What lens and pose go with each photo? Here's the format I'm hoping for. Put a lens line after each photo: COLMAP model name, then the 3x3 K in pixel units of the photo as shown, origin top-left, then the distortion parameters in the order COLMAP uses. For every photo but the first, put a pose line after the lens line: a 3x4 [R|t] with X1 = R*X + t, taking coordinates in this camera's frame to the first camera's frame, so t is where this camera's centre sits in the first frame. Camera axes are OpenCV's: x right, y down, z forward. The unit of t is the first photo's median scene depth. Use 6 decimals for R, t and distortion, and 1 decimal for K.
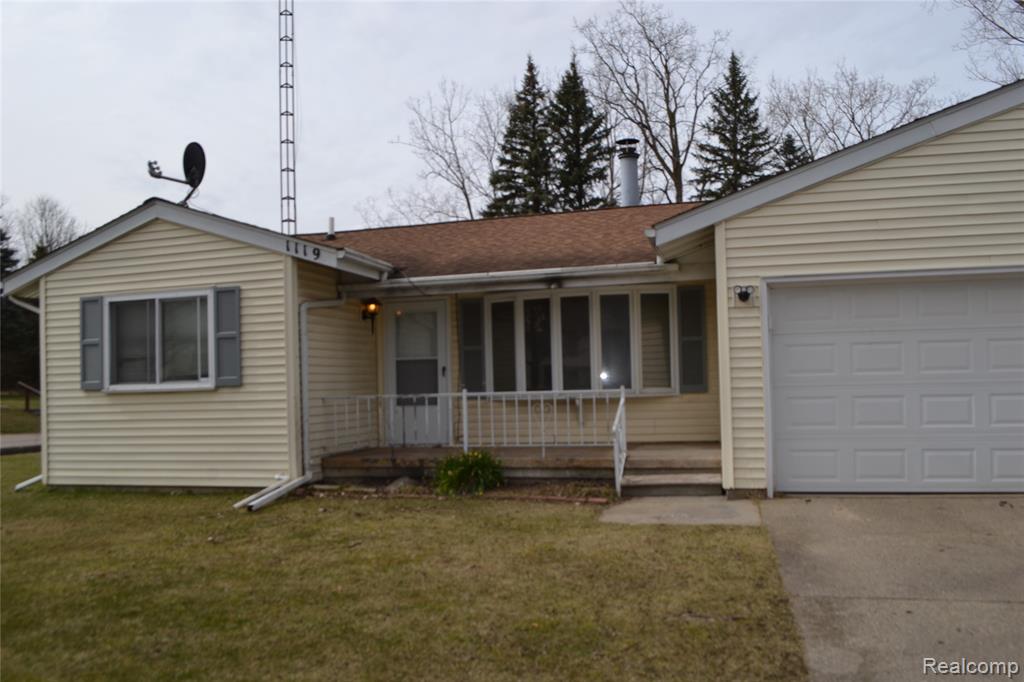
lens RADIAL K [[837.8, 0, 517.4], [0, 837.8, 376.1], [0, 0, 1]] dist [-0.086064, 0.006264]
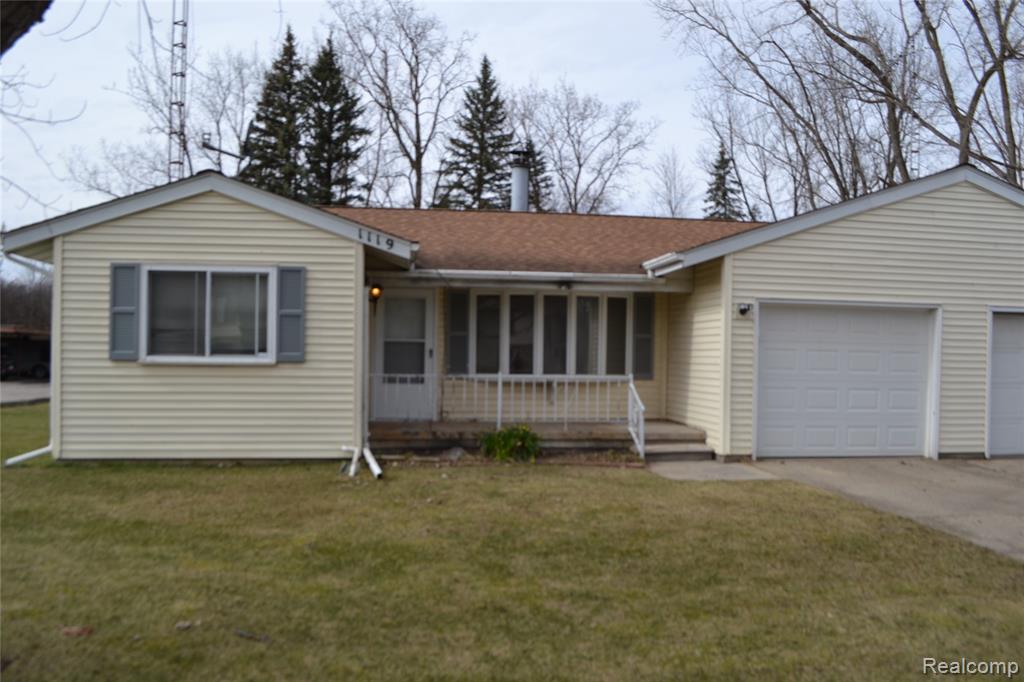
lens RADIAL K [[837.8, 0, 517.4], [0, 837.8, 374.7], [0, 0, 1]] dist [-0.086064, 0.006264]
pose [[0.917945, 0.030758, 0.395513, -0.478039], [-0.041169, 0.998993, 0.017860, -0.002044], [-0.394565, -0.032677, 0.918287, -0.071366]]
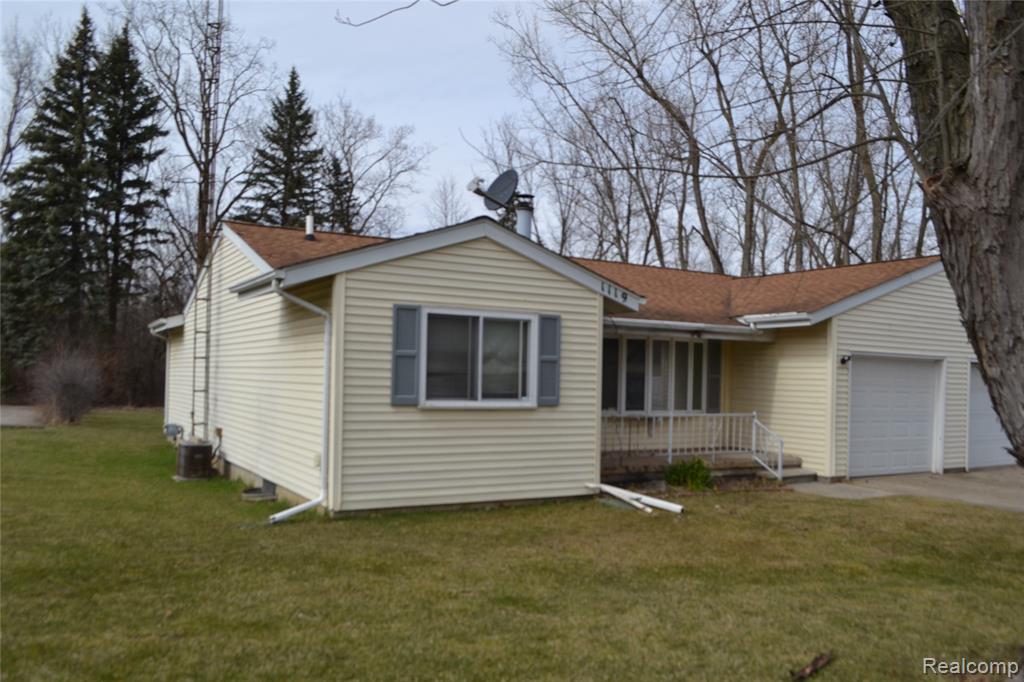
lens RADIAL K [[837.8, 0, 520.8], [0, 837.8, 374.5], [0, 0, 1]] dist [-0.086064, 0.006264]
pose [[0.701221, 0.045666, 0.711480, -1.109462], [-0.047808, 0.998712, -0.016984, -0.007841], [-0.711339, -0.022105, 0.702502, 0.239357]]
